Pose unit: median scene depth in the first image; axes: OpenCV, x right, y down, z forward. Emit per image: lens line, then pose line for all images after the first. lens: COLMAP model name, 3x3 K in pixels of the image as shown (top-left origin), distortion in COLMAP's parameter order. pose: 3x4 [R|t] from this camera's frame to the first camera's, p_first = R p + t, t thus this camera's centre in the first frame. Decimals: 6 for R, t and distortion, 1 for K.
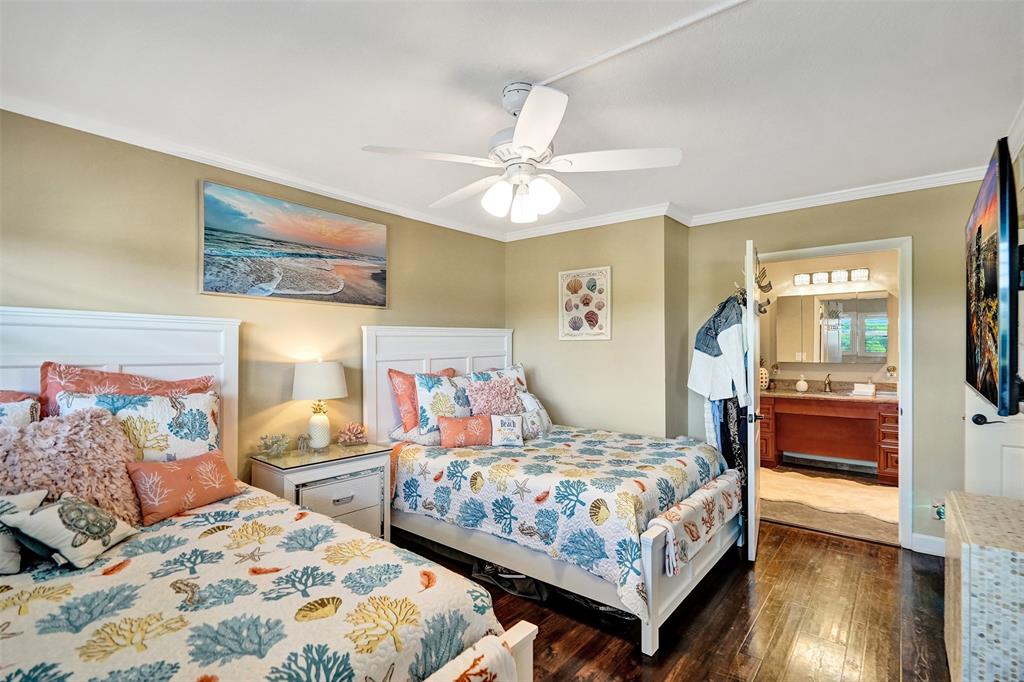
lens RADIAL K [[479.1, 0, 507.4], [0, 479.1, 353.6], [0, 0, 1]] dist [-0.011751, 0.002949]
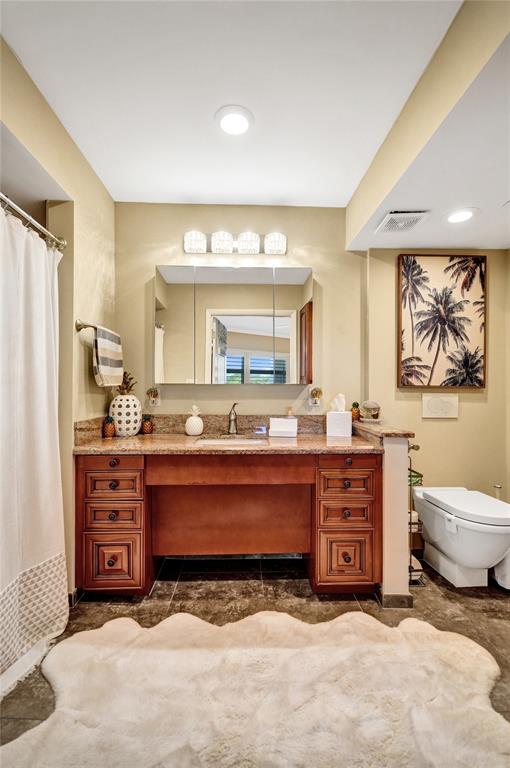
lens RADIAL K [[359.3, 0, 256.7], [0, 359.3, 390.4], [0, 0, 1]] dist [-0.011751, 0.002949]
pose [[0.741228, 0.008614, 0.671198, 0.521586], [0.003102, 0.999863, -0.016259, 0.045025], [-0.671246, 0.014134, 0.741100, 0.858491]]
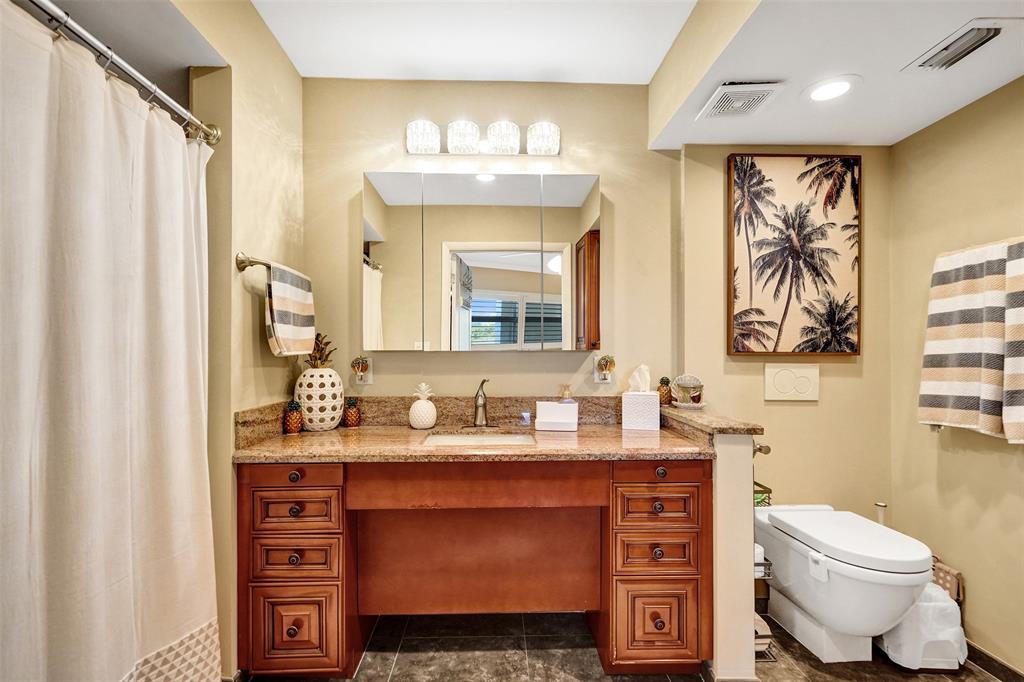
lens RADIAL K [[479.1, 0, 504.4], [0, 479.1, 369.5], [0, 0, 1]] dist [-0.011751, 0.002949]
pose [[0.753081, -0.013587, 0.657787, 0.564674], [0.005740, 0.999884, 0.014082, 0.037986], [-0.657902, -0.006830, 0.753072, 0.911852]]
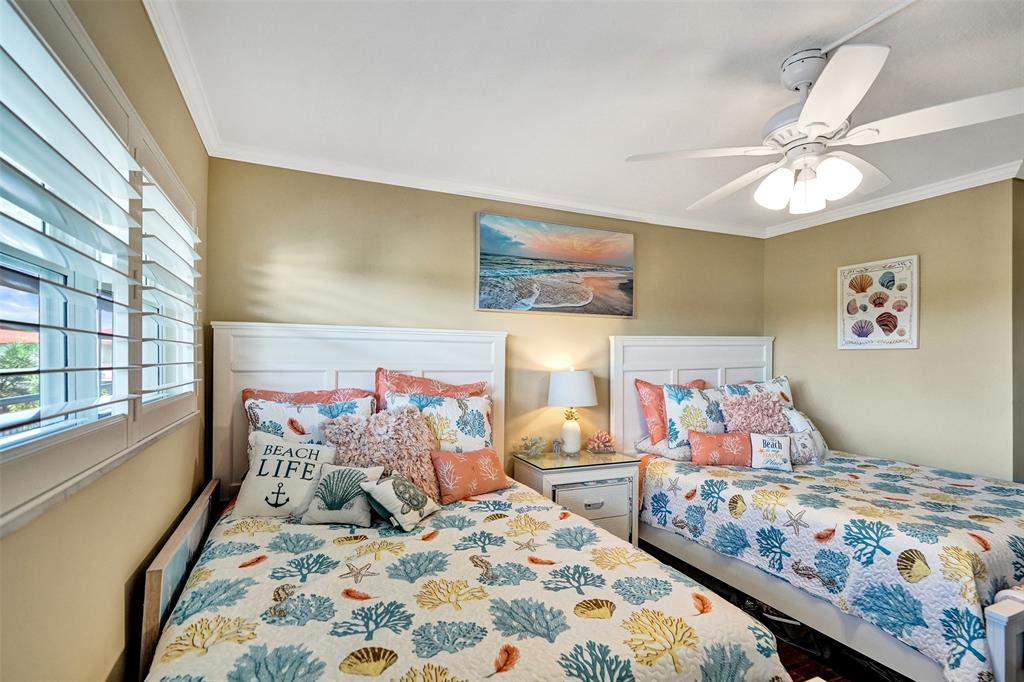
lens RADIAL K [[479.1, 0, 495.4], [0, 479.1, 363.9], [0, 0, 1]] dist [-0.011751, 0.002949]
pose [[0.889268, 0.009141, -0.457296, -0.064702], [-0.008394, 0.999958, 0.003666, -0.000715], [0.457310, 0.000578, 0.889307, -0.014854]]
